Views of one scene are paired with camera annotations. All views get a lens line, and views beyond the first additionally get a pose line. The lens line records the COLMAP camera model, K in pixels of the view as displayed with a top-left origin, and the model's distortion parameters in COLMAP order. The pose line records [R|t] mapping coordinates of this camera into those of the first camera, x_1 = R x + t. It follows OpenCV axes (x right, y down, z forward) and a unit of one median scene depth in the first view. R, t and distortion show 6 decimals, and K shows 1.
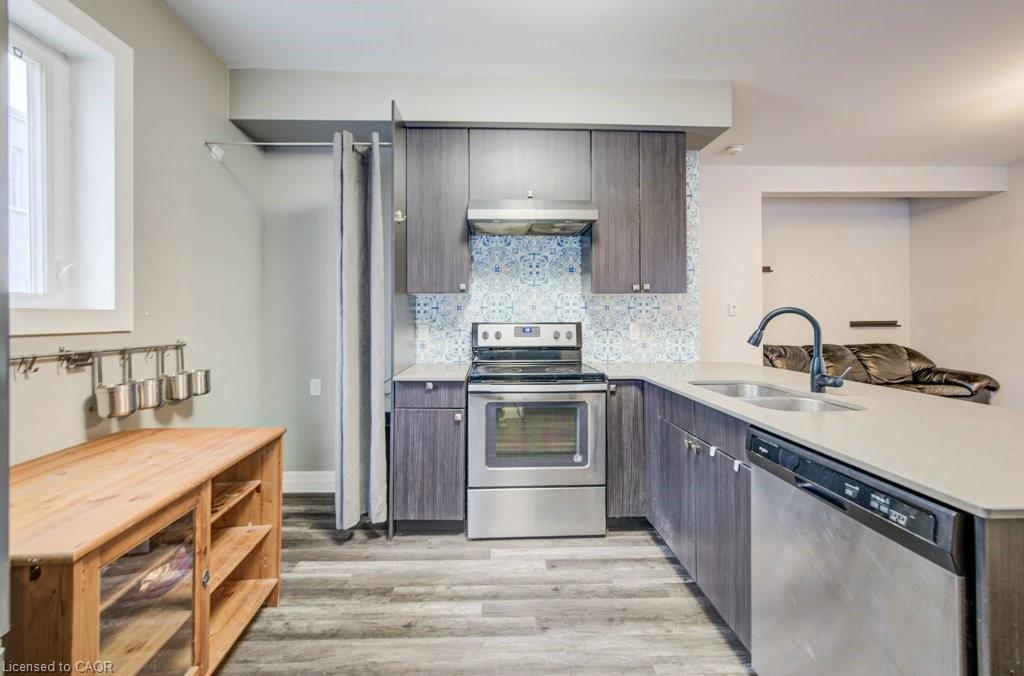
lens RADIAL K [[410.3, 0, 505.5], [0, 410.3, 320.9], [0, 0, 1]] dist [-0.000059, 0.000126]
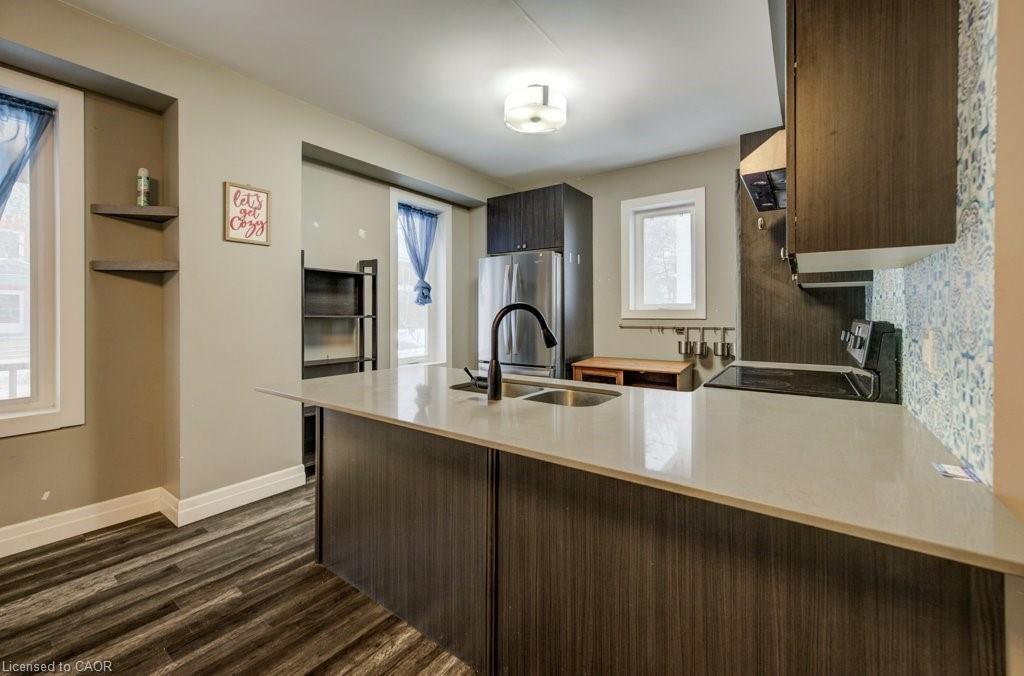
lens RADIAL K [[410.3, 0, 514.4], [0, 410.3, 311.8], [0, 0, 1]] dist [-0.000059, 0.000126]
pose [[-0.605778, 0.001270, -0.795632, 0.889459], [0.002413, 0.999997, -0.000241, -0.010001], [0.795630, -0.002066, -0.605780, 0.959492]]
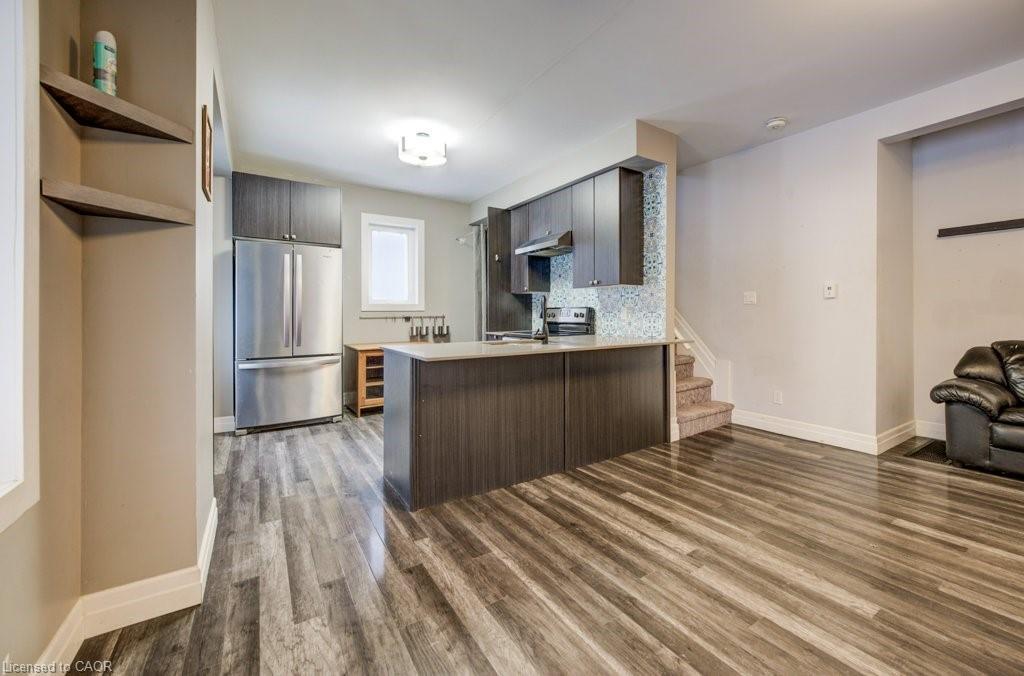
lens RADIAL K [[410.3, 0, 514.0], [0, 410.3, 313.4], [0, 0, 1]] dist [-0.000059, 0.000126]
pose [[0.512342, 0.001118, -0.858781, 1.347940], [0.000798, 0.999998, 0.001779, 0.024126], [0.858781, -0.001597, 0.512340, -0.006137]]
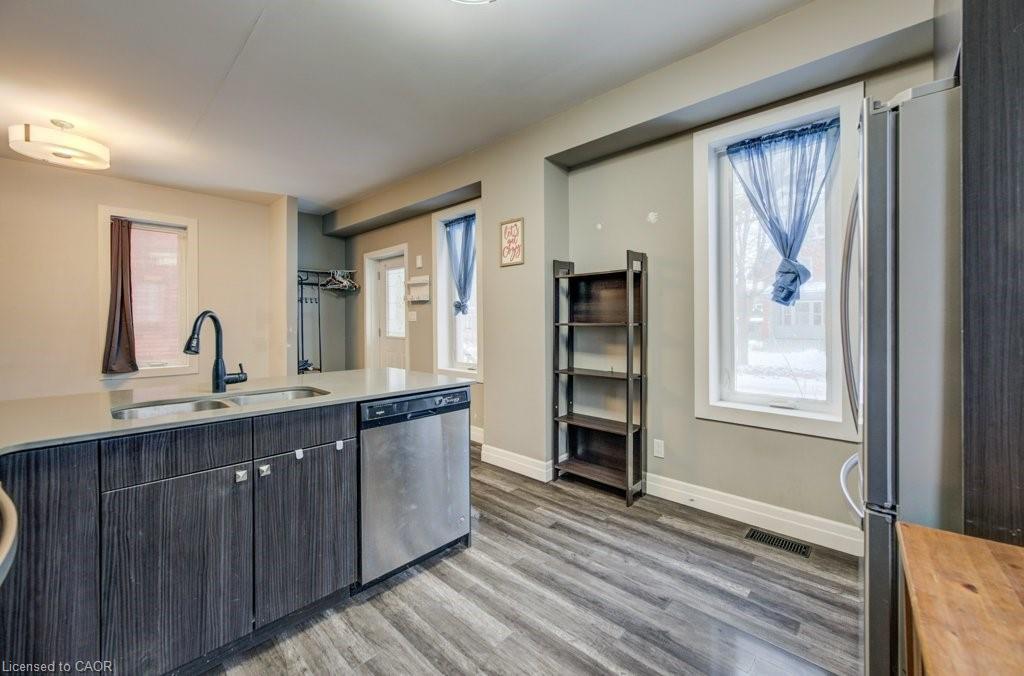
lens RADIAL K [[410.3, 0, 512.7], [0, 410.3, 317.0], [0, 0, 1]] dist [-0.000059, 0.000126]
pose [[-0.712153, 0.015480, 0.701854, -0.322996], [0.006829, 0.999862, -0.015123, -0.000530], [-0.701991, -0.005976, -0.712160, 0.750381]]
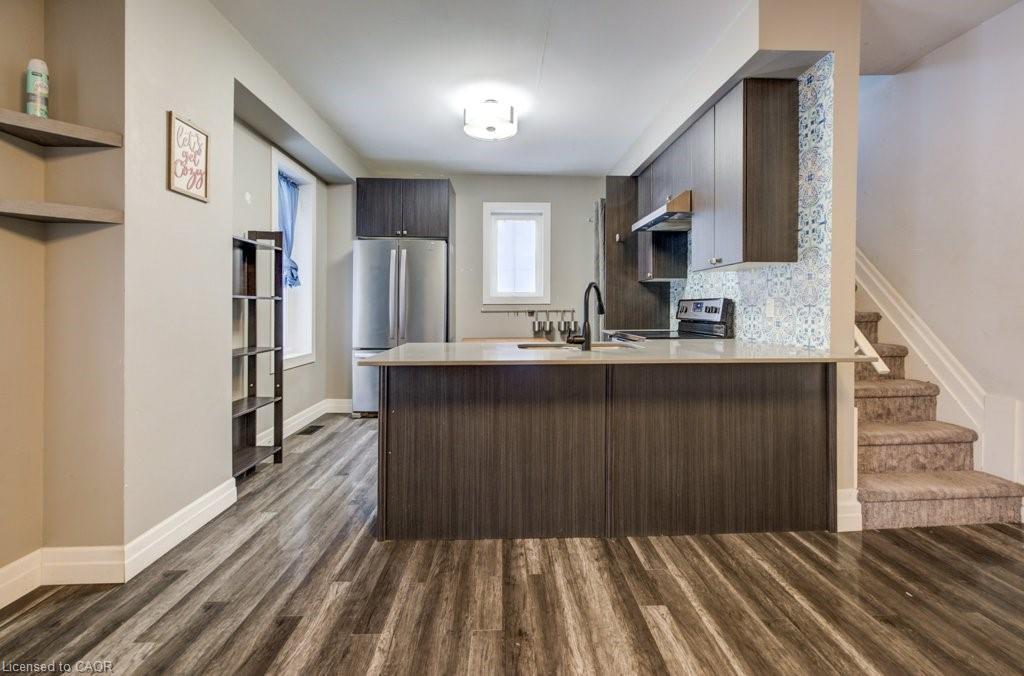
lens RADIAL K [[424.9, 0, 514.4], [0, 424.9, 305.9], [0, 0, 1]] dist [-0.001689, 0.001509]
pose [[0.005610, 0.000197, -0.999984, 1.260602], [-0.000070, 1.000000, 0.000196, 0.023134], [0.999984, 0.000069, 0.005610, 0.473539]]
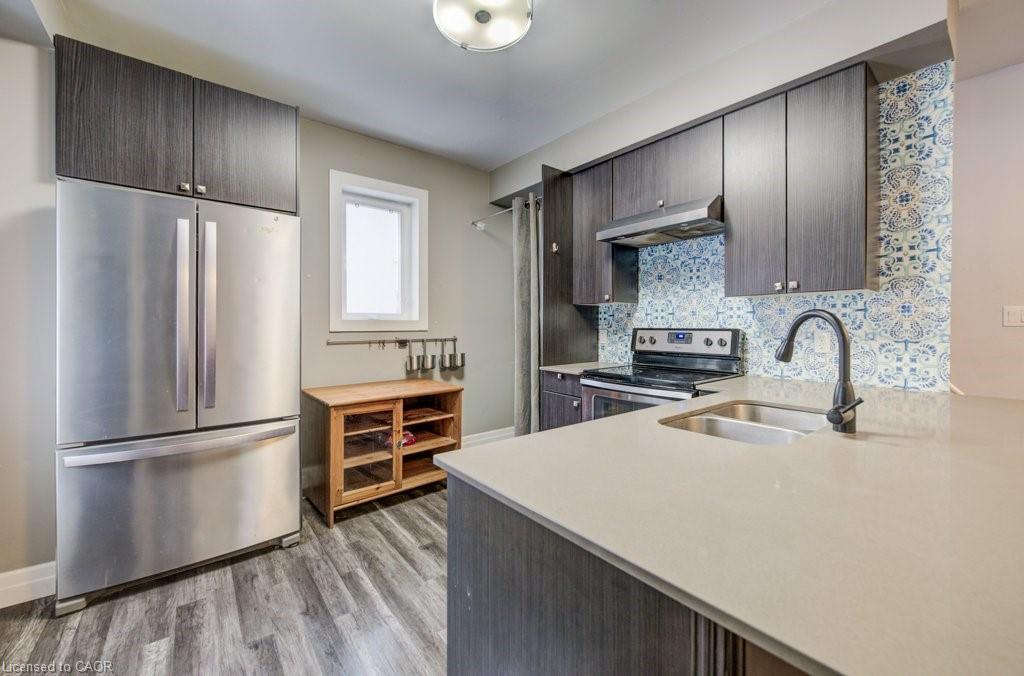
lens RADIAL K [[410.3, 0, 507.4], [0, 410.3, 328.7], [0, 0, 1]] dist [-0.000059, 0.000126]
pose [[0.593064, 0.009823, -0.805096, 0.606737], [-0.003448, 0.999947, 0.009661, -0.004148], [0.805148, -0.002954, 0.593066, 0.075554]]
